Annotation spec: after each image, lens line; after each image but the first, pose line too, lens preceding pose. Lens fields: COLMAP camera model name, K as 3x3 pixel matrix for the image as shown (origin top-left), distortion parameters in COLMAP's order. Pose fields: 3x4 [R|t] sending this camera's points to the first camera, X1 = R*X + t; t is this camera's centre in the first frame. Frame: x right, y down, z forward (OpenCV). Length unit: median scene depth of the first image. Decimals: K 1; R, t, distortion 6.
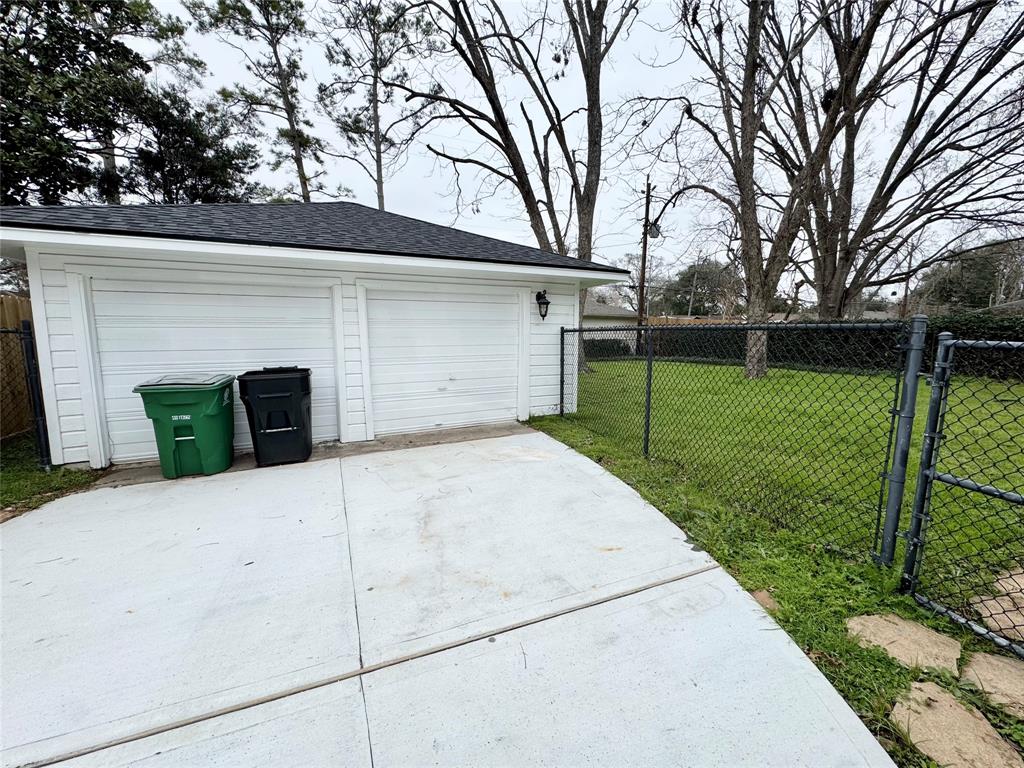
lens RADIAL K [[406.2, 0, 513.1], [0, 406.2, 385.4], [0, 0, 1]] dist [-0.002801, -0.000450]
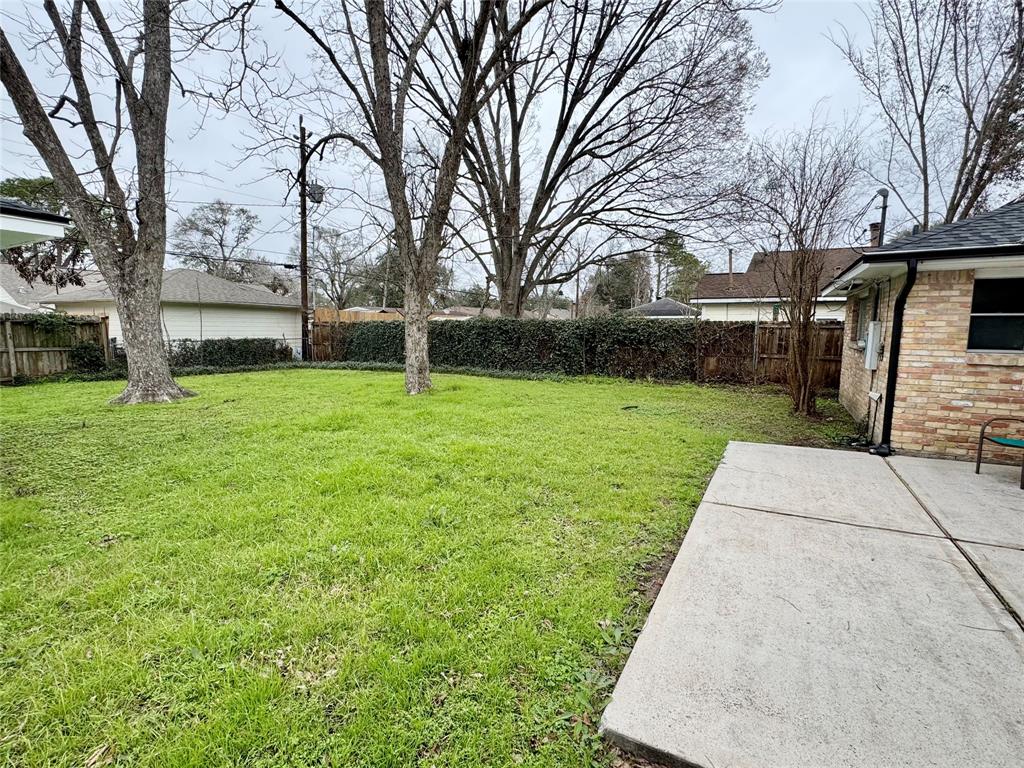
lens RADIAL K [[493.0, 0, 509.2], [0, 493.0, 385.3], [0, 0, 1]] dist [-0.000745, -0.001241]
pose [[0.817311, -0.057149, 0.573356, 0.134061], [0.062511, 0.997990, 0.010366, -0.020863], [-0.572796, 0.027369, 0.819241, 0.084846]]
